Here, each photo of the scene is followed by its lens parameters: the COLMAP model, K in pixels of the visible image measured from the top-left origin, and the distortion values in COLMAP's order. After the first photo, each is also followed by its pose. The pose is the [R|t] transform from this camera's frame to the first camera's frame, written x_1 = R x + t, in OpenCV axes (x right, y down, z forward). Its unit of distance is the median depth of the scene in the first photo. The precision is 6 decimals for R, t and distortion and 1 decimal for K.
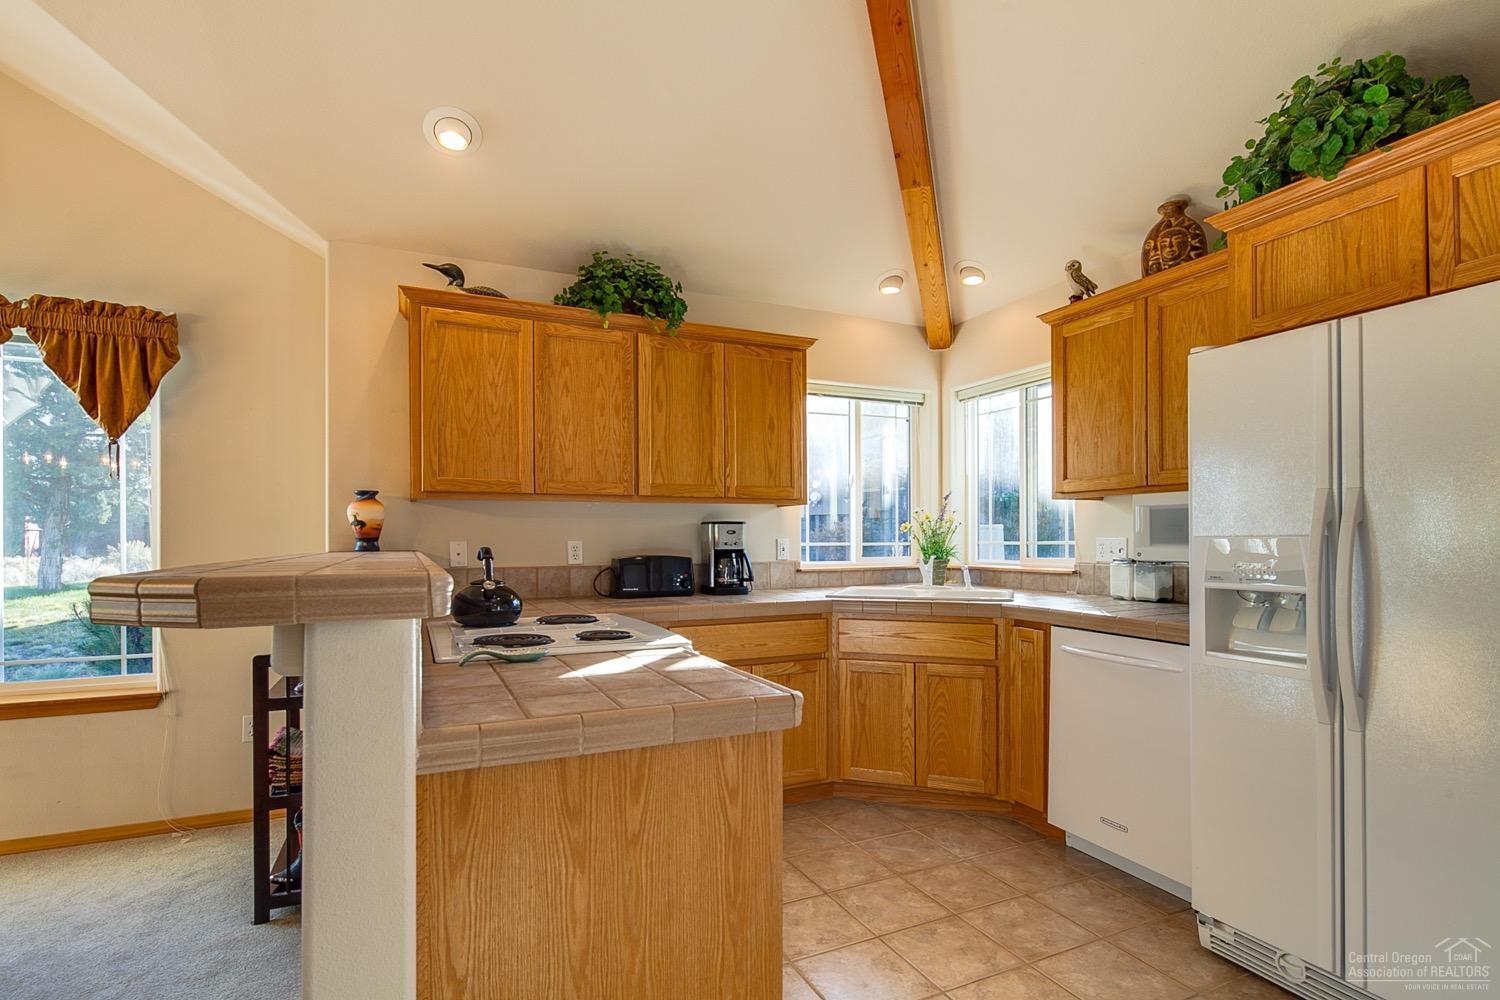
lens RADIAL K [[726.0, 0, 757.5], [0, 726.0, 539.4], [0, 0, 1]] dist [-0.000905, -0.001342]
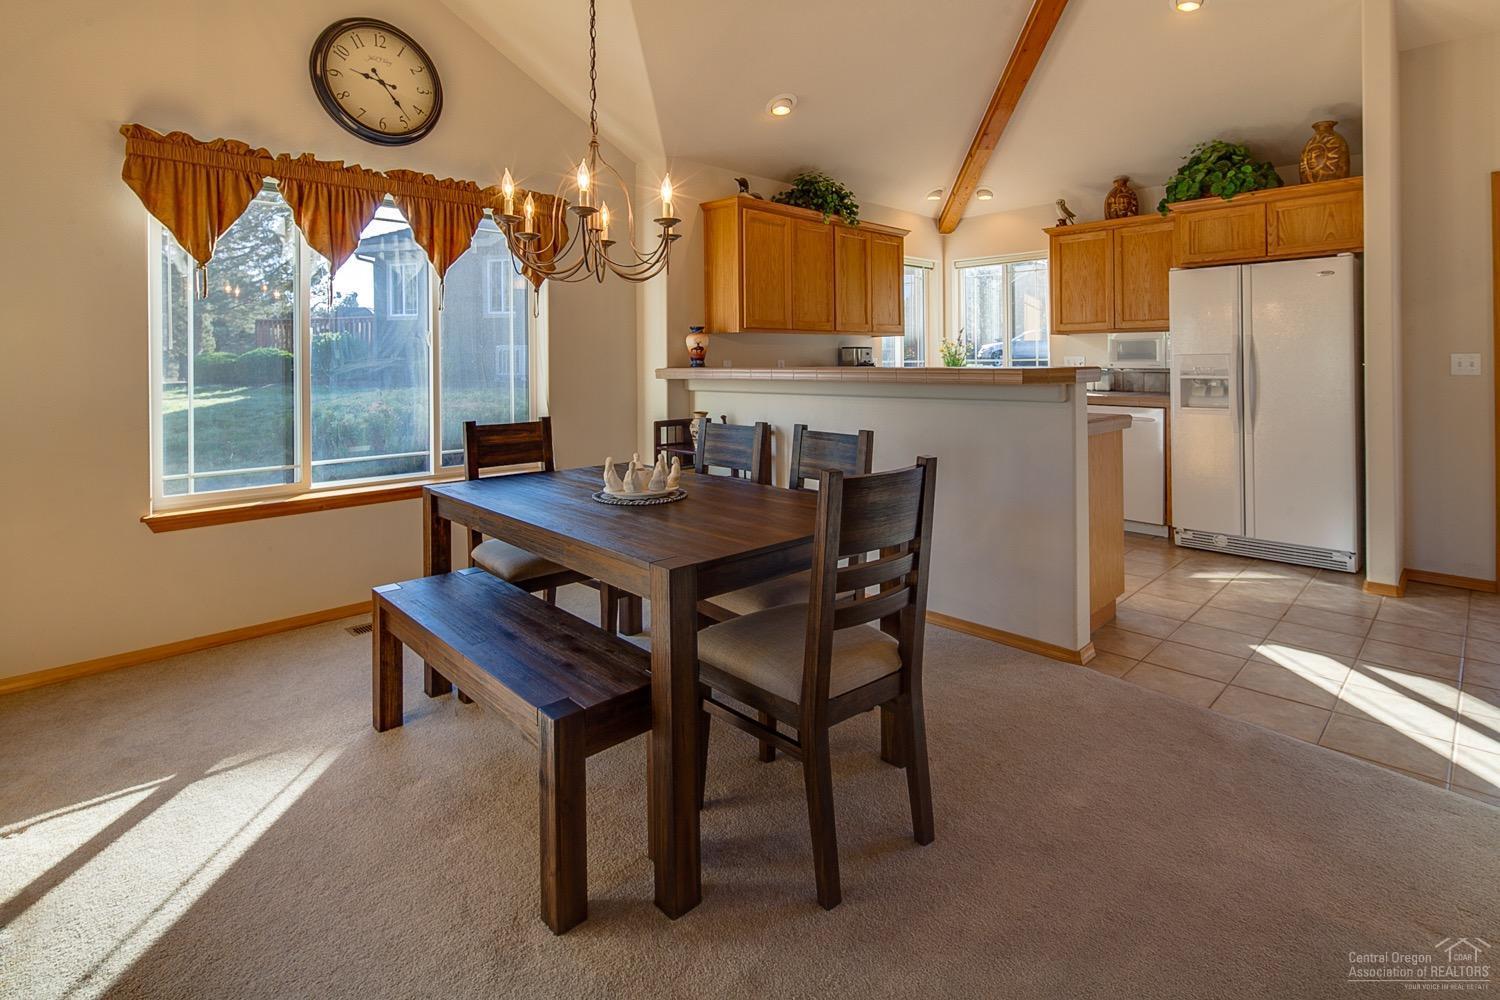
lens RADIAL K [[722.9, 0, 757.0], [0, 722.9, 362.0], [0, 0, 1]] dist [-0.001986, -0.000181]
pose [[0.945192, -0.006019, 0.326461, -0.840976], [0.005877, 0.999982, 0.001422, 0.004181], [-0.326463, 0.000575, 0.945210, -0.418410]]
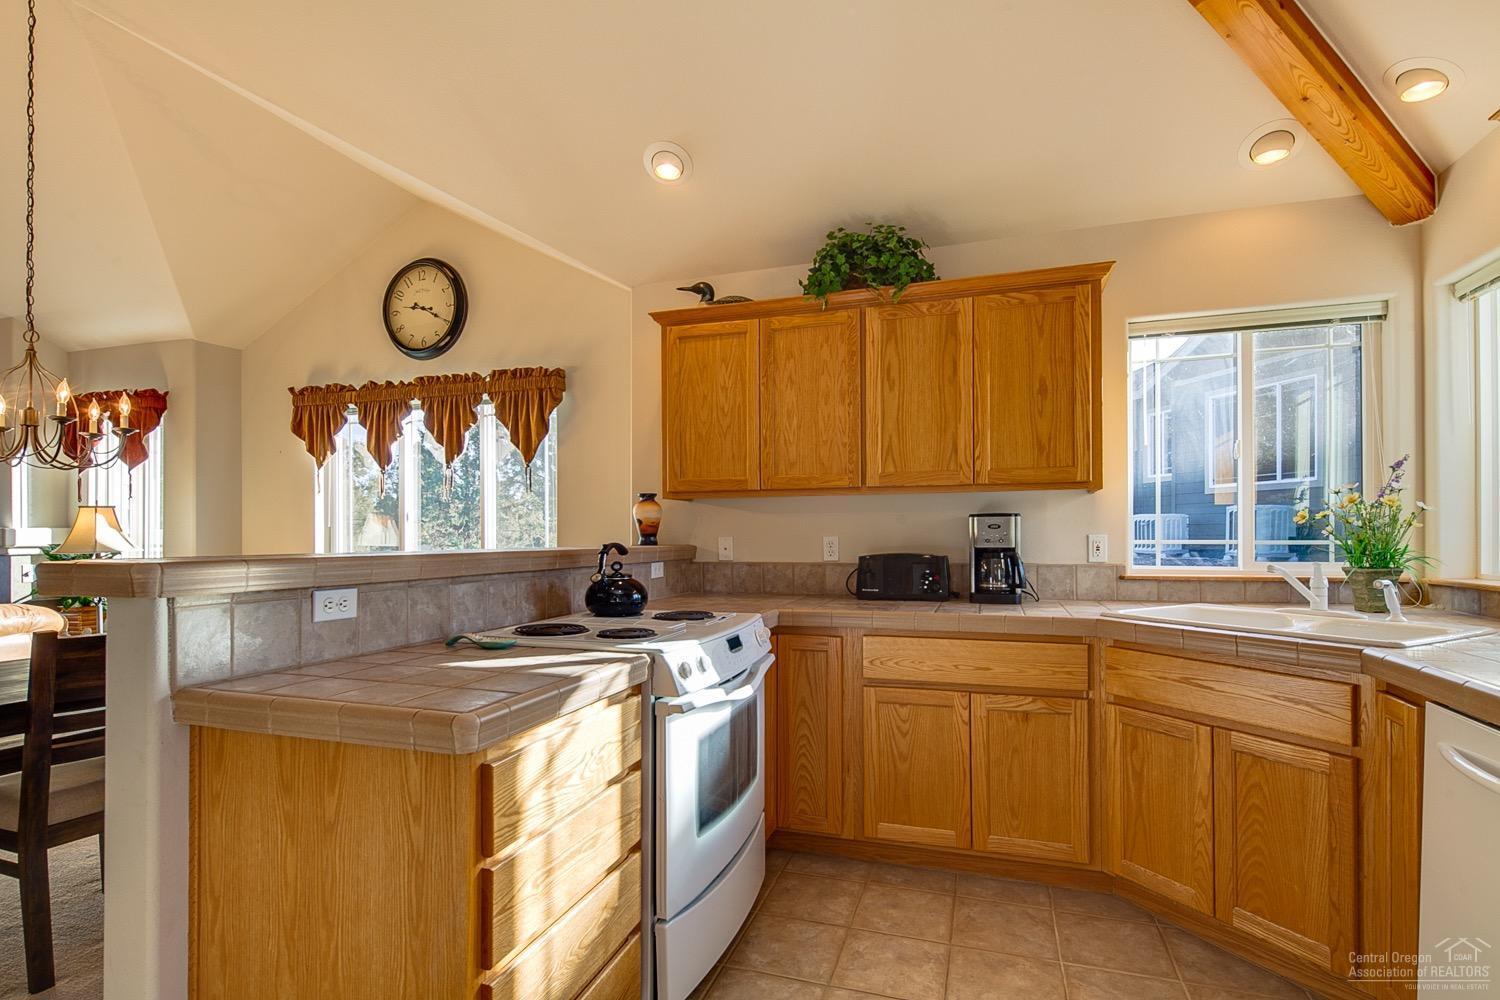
lens RADIAL K [[728.2, 0, 754.4], [0, 728.2, 534.0], [0, 0, 1]] dist [-0.001472, -0.000712]
pose [[0.724874, 0.000461, -0.688881, 0.366279], [-0.000165, 1.000000, 0.000496, -0.002222], [0.688881, -0.000246, 0.724874, 0.247852]]
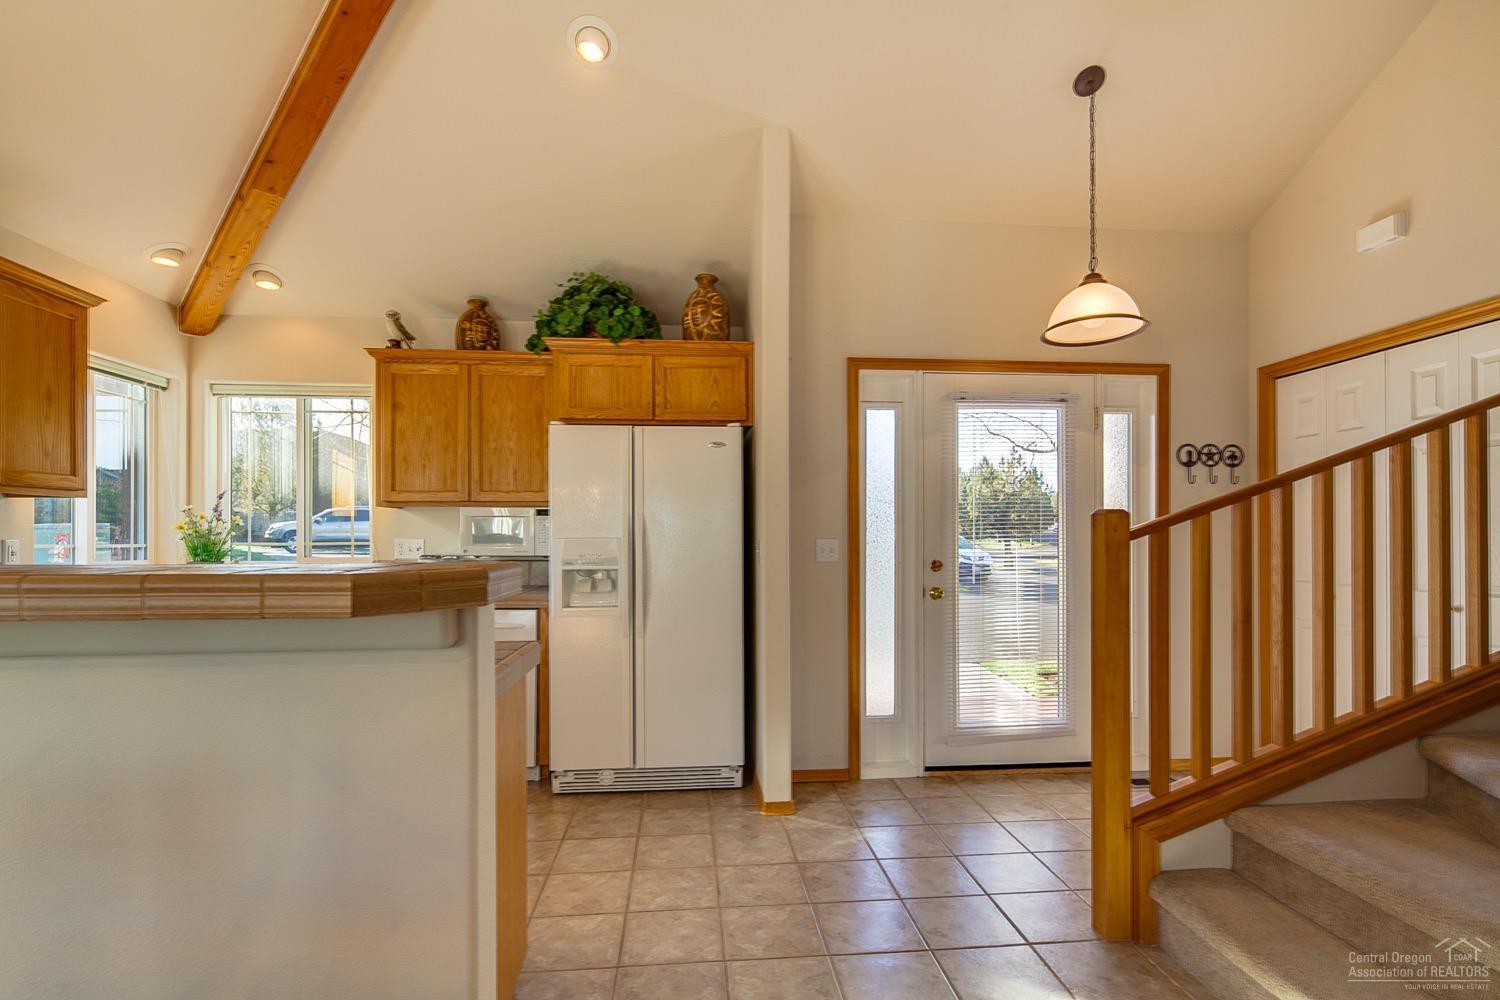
lens RADIAL K [[728.2, 0, 754.4], [0, 728.2, 534.0], [0, 0, 1]] dist [-0.001472, -0.000712]
pose [[0.344521, 0.009398, 0.938731, -0.498689], [0.001095, 0.999945, -0.010412, 0.002504], [-0.938778, 0.004615, 0.344492, 0.016522]]
